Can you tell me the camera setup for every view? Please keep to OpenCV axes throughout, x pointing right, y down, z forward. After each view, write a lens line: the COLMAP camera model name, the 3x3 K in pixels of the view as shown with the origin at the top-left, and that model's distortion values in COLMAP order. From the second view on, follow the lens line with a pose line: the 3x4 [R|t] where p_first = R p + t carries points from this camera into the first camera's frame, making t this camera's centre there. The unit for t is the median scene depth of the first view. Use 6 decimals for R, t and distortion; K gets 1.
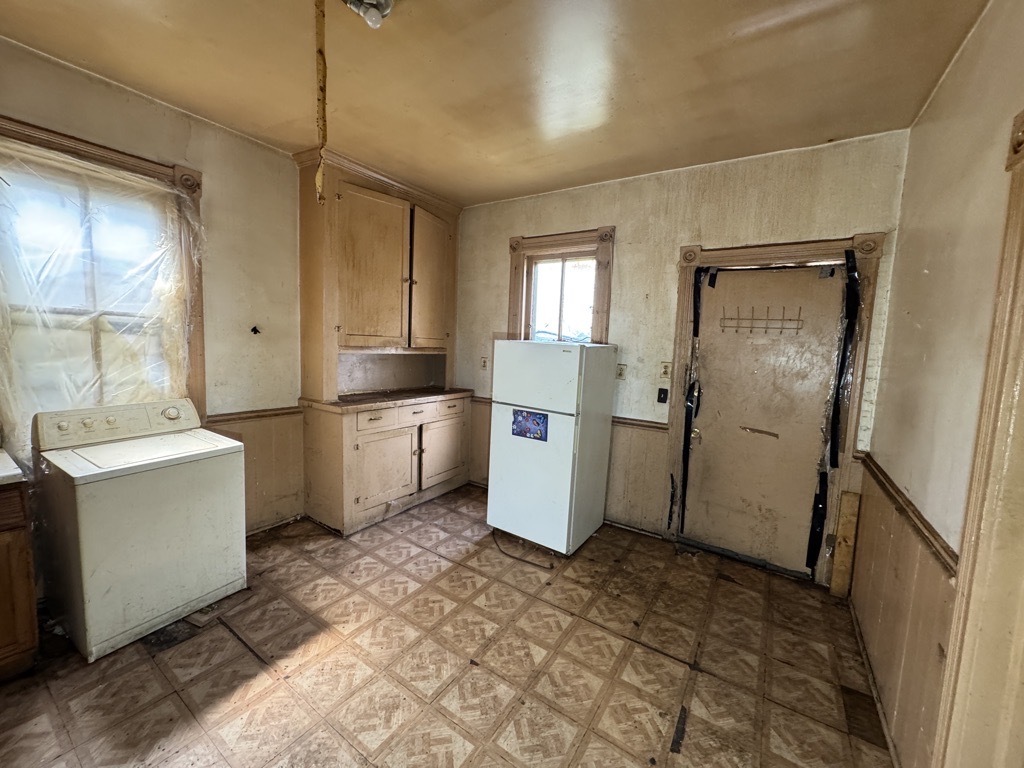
lens RADIAL K [[405.7, 0, 511.5], [0, 405.7, 382.4], [0, 0, 1]] dist [-0.003576, 0.000401]
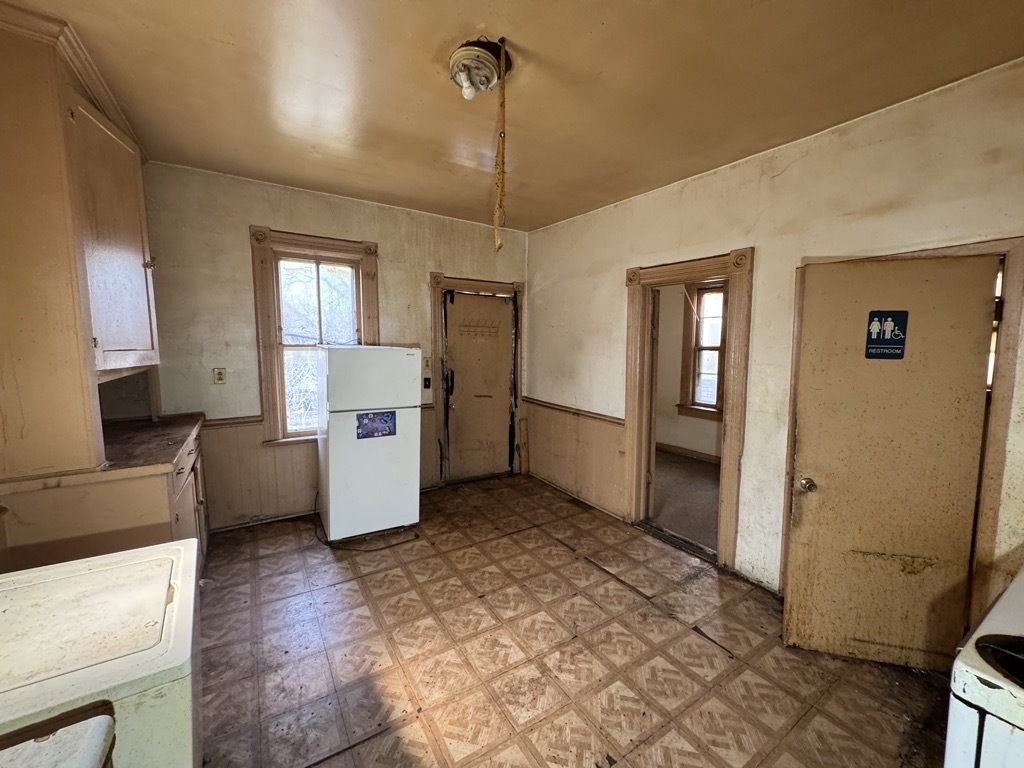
lens RADIAL K [[405.7, 0, 511.1], [0, 405.7, 381.9], [0, 0, 1]] dist [-0.003576, 0.000401]
pose [[0.405717, -0.128114, 0.904975, -0.846909], [0.099519, 0.990433, 0.095595, -0.083189], [-0.908565, 0.051278, 0.414585, 0.243070]]
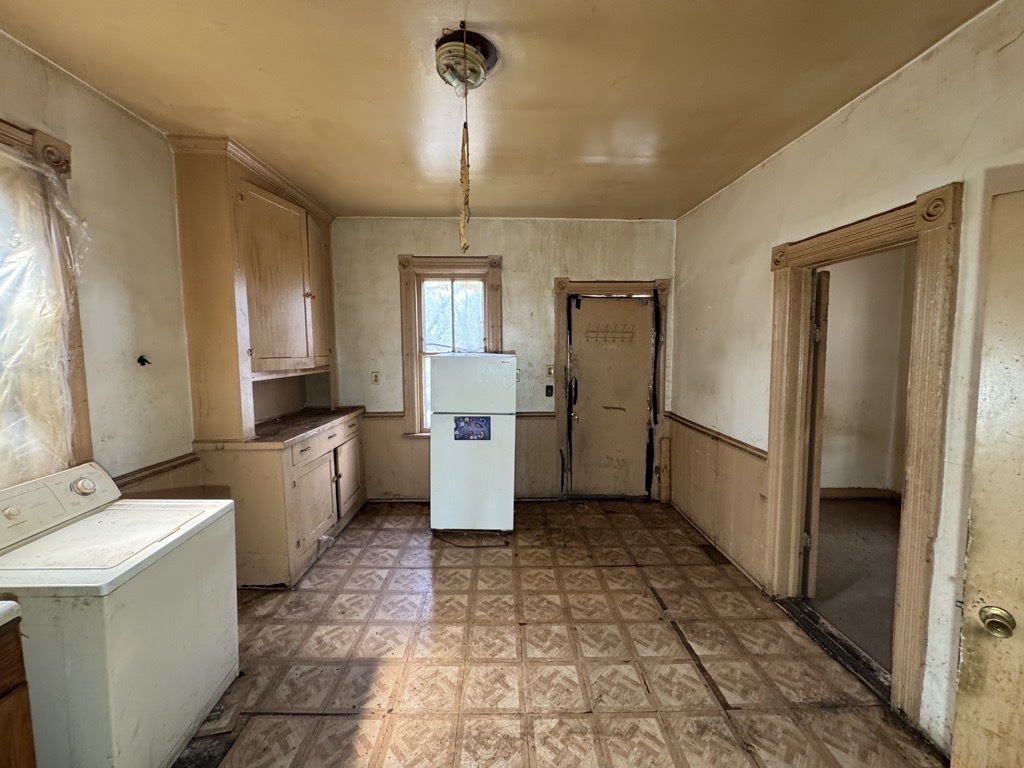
lens RADIAL K [[405.7, 0, 511.2], [0, 405.7, 382.0], [0, 0, 1]] dist [-0.003576, 0.000401]
pose [[0.822812, -0.091819, 0.560848, -0.540045], [0.093528, 0.995284, 0.025728, -0.048004], [-0.560565, 0.031285, 0.827519, -0.008338]]
